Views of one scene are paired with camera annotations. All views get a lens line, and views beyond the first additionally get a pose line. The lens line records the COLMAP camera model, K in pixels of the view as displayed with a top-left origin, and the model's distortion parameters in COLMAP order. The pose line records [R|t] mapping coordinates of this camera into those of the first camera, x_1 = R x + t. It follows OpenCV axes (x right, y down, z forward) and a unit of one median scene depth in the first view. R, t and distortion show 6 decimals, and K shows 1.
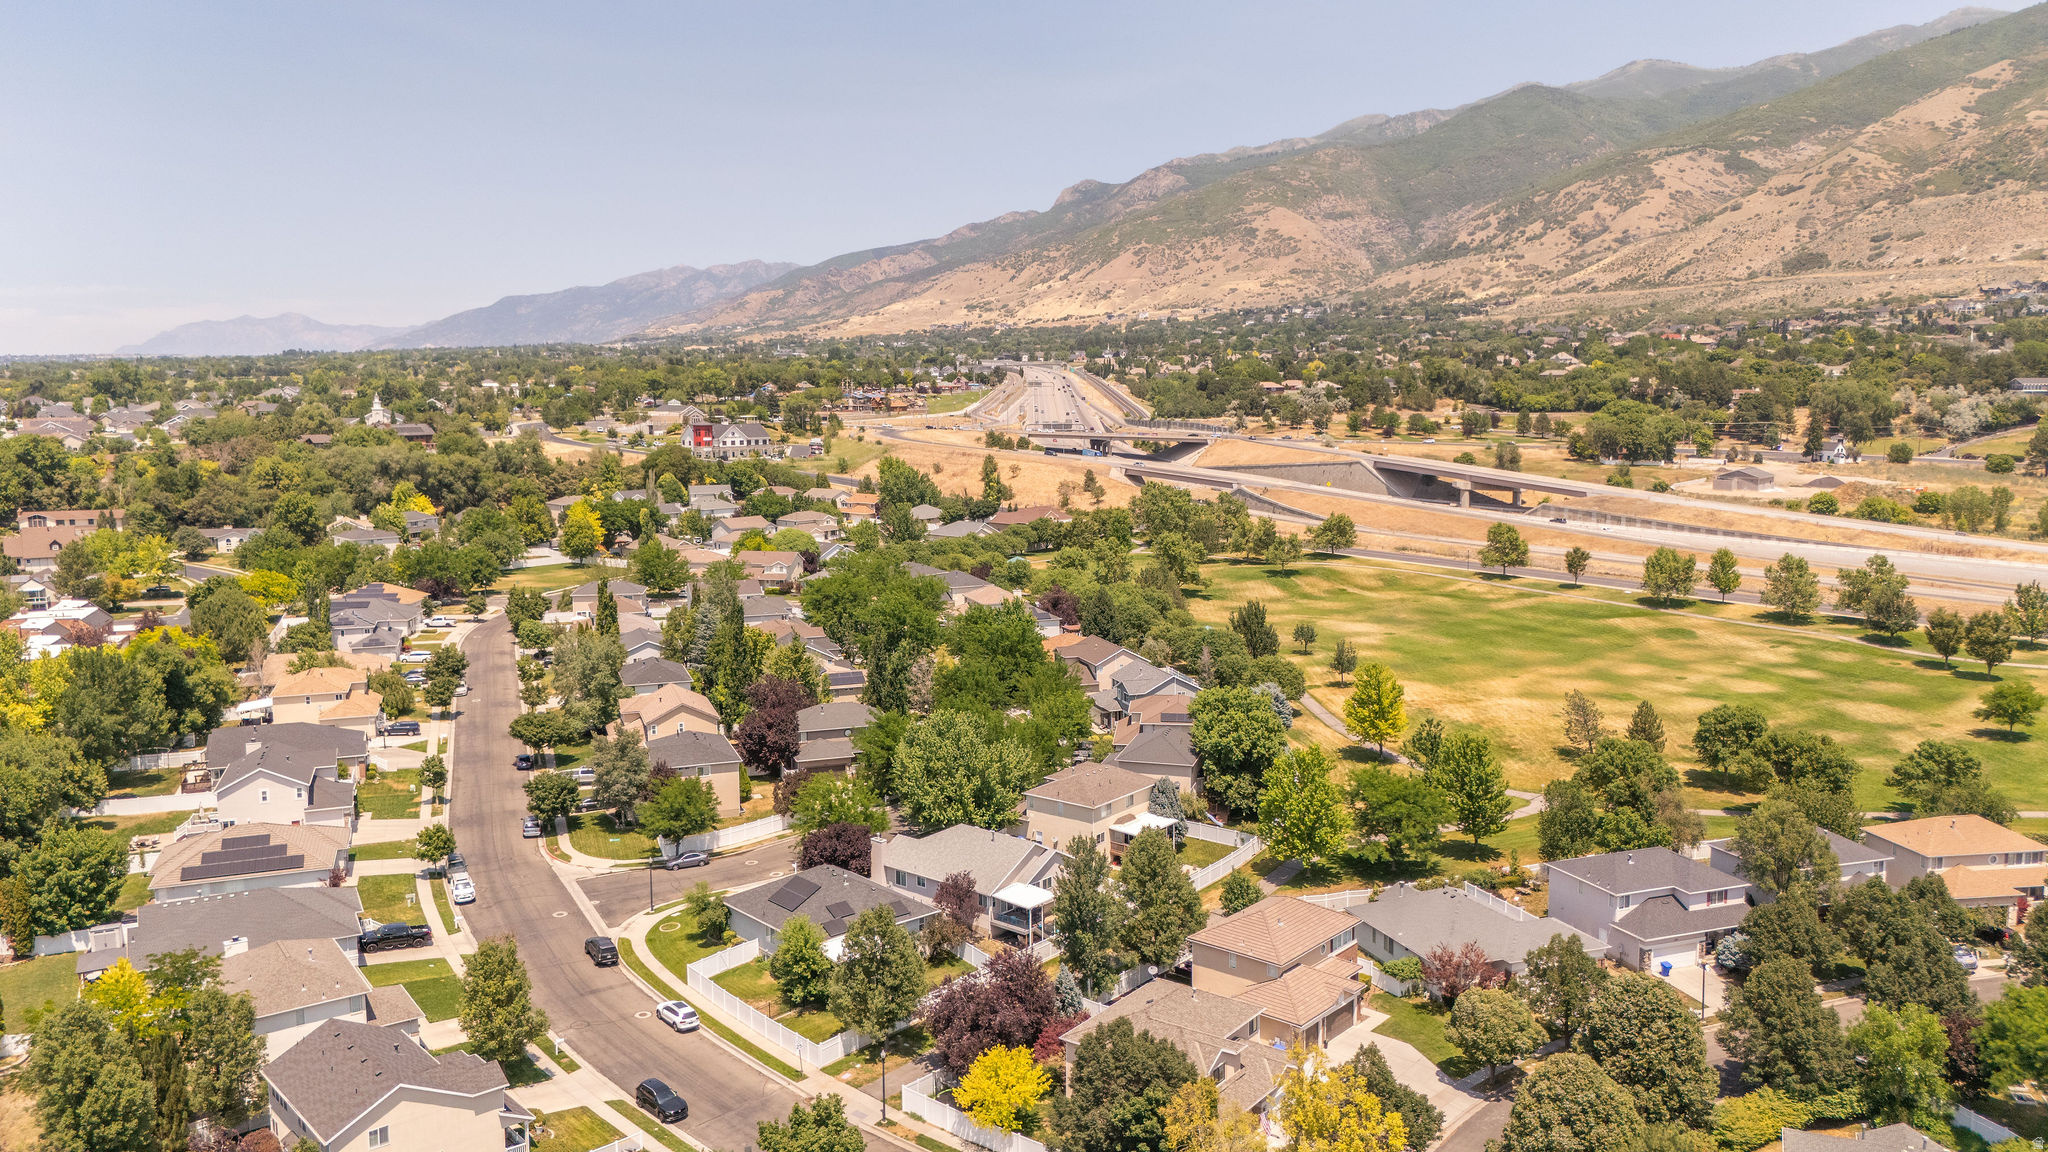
lens RADIAL K [[1482.6, 0, 1024.0], [0, 1482.6, 576.0], [0, 0, 1]] dist [0.079991, -0.095925]
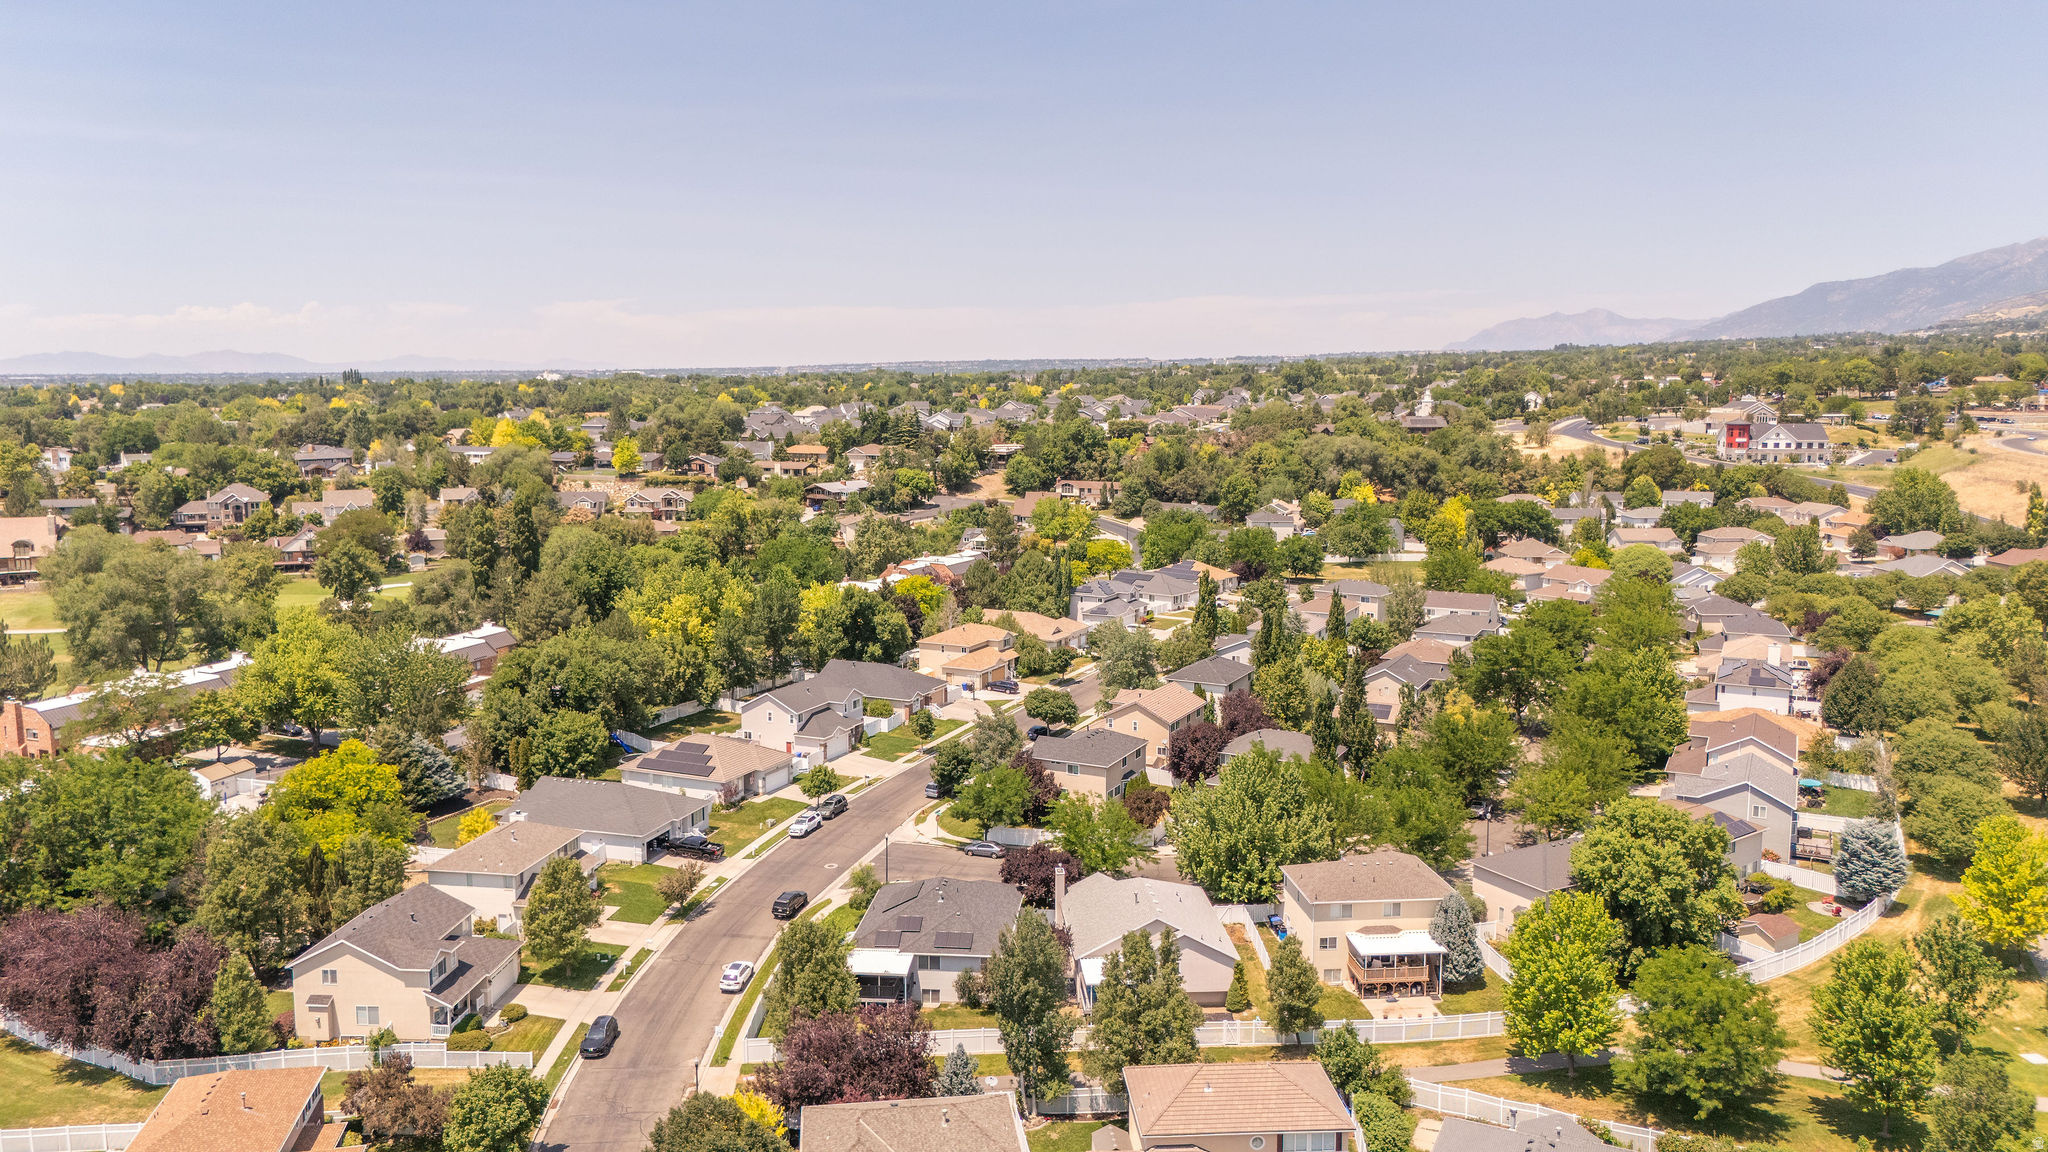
lens RADIAL K [[1482.6, 0, 1024.0], [0, 1482.6, 576.0], [0, 0, 1]] dist [0.079991, -0.095925]
pose [[0.699739, 0.101066, -0.707214, 0.105629], [-0.098101, 0.994158, 0.045008, -0.008852], [0.707631, 0.037884, 0.705566, 0.066669]]
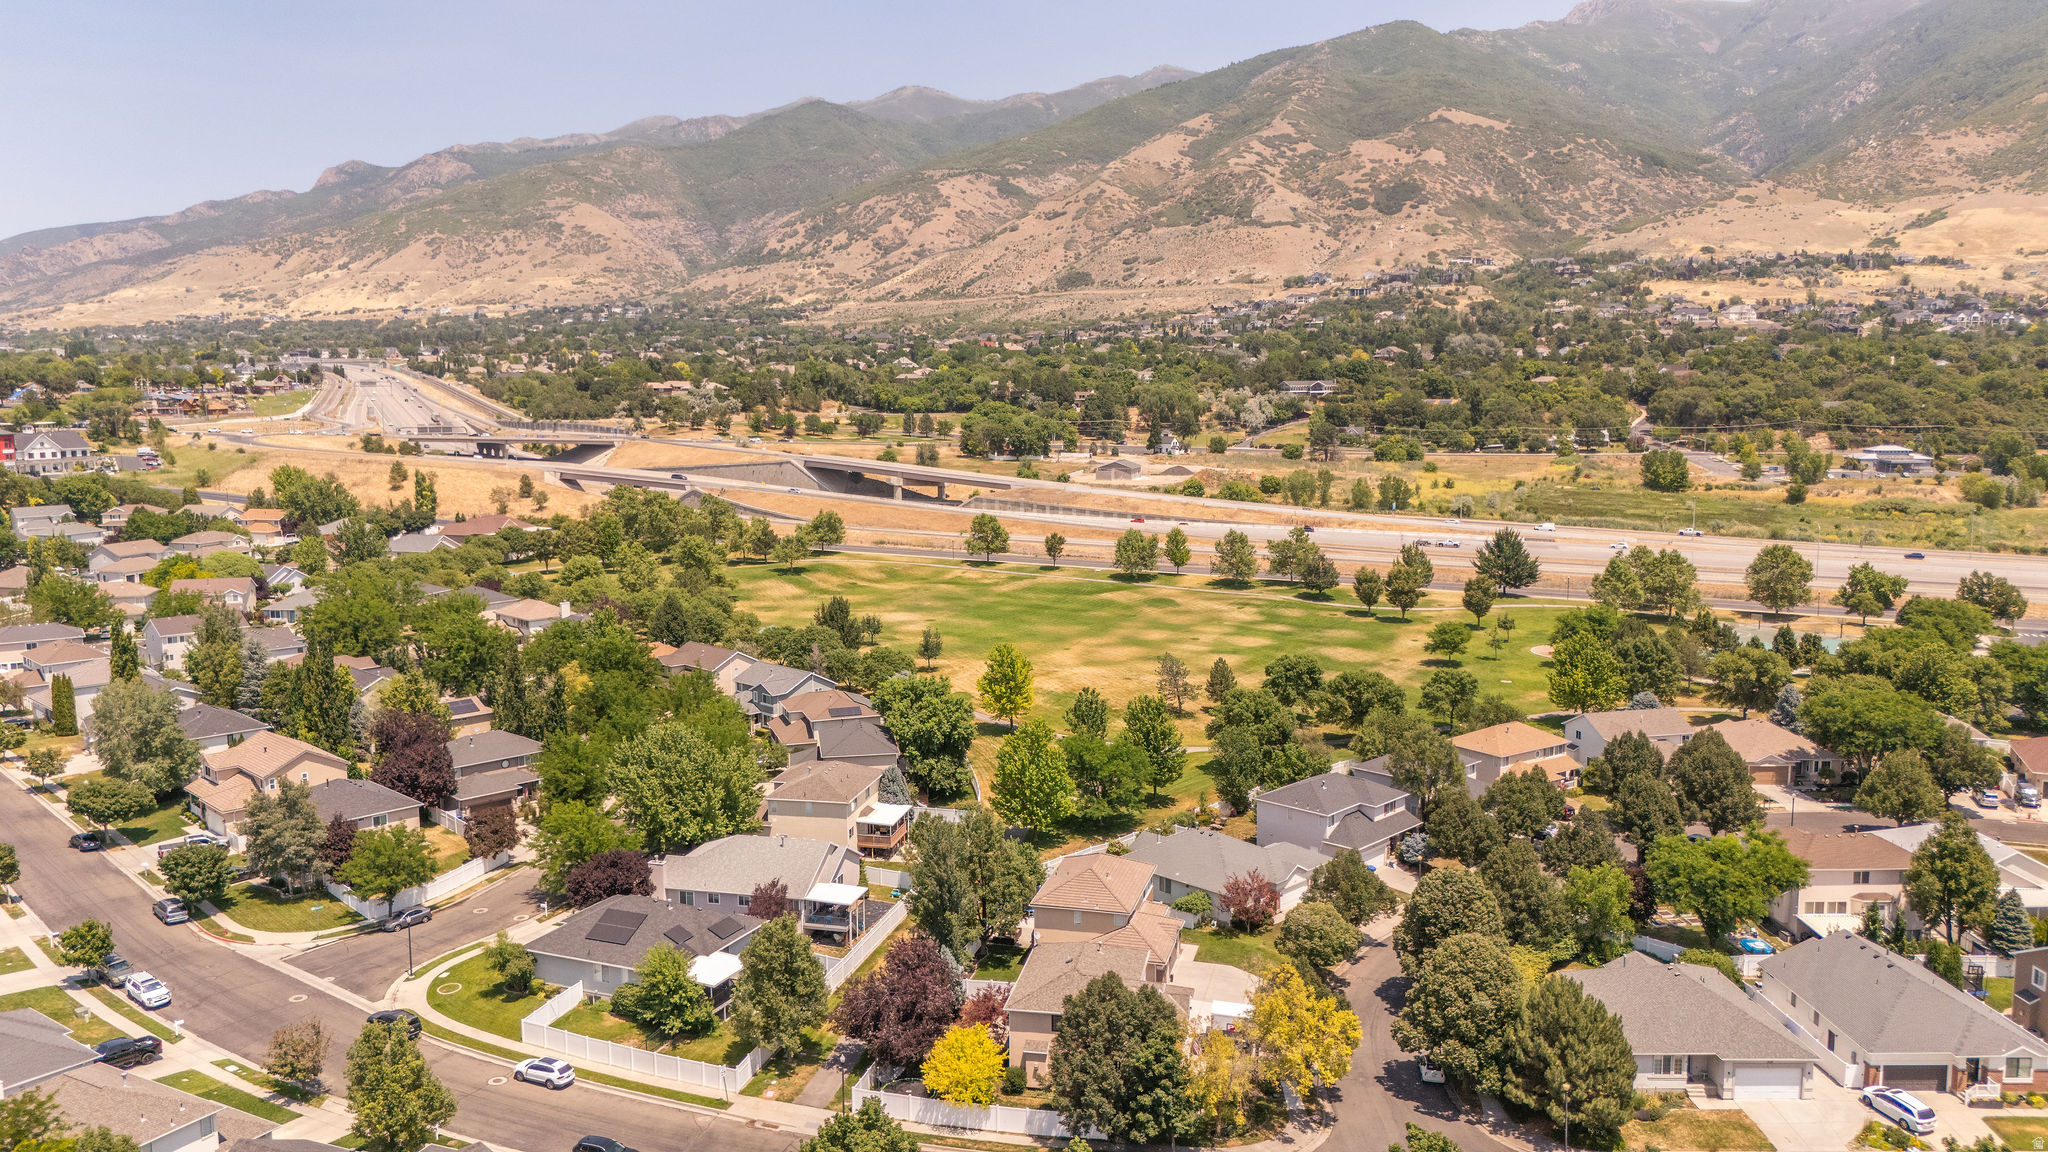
lens RADIAL K [[1482.6, 0, 1024.0], [0, 1482.6, 576.0], [0, 0, 1]] dist [0.079991, -0.095925]
pose [[0.902146, -0.056668, 0.427693, -0.055906], [0.057083, 0.998299, 0.011866, -0.000664], [-0.427638, 0.013709, 0.903846, 0.006532]]
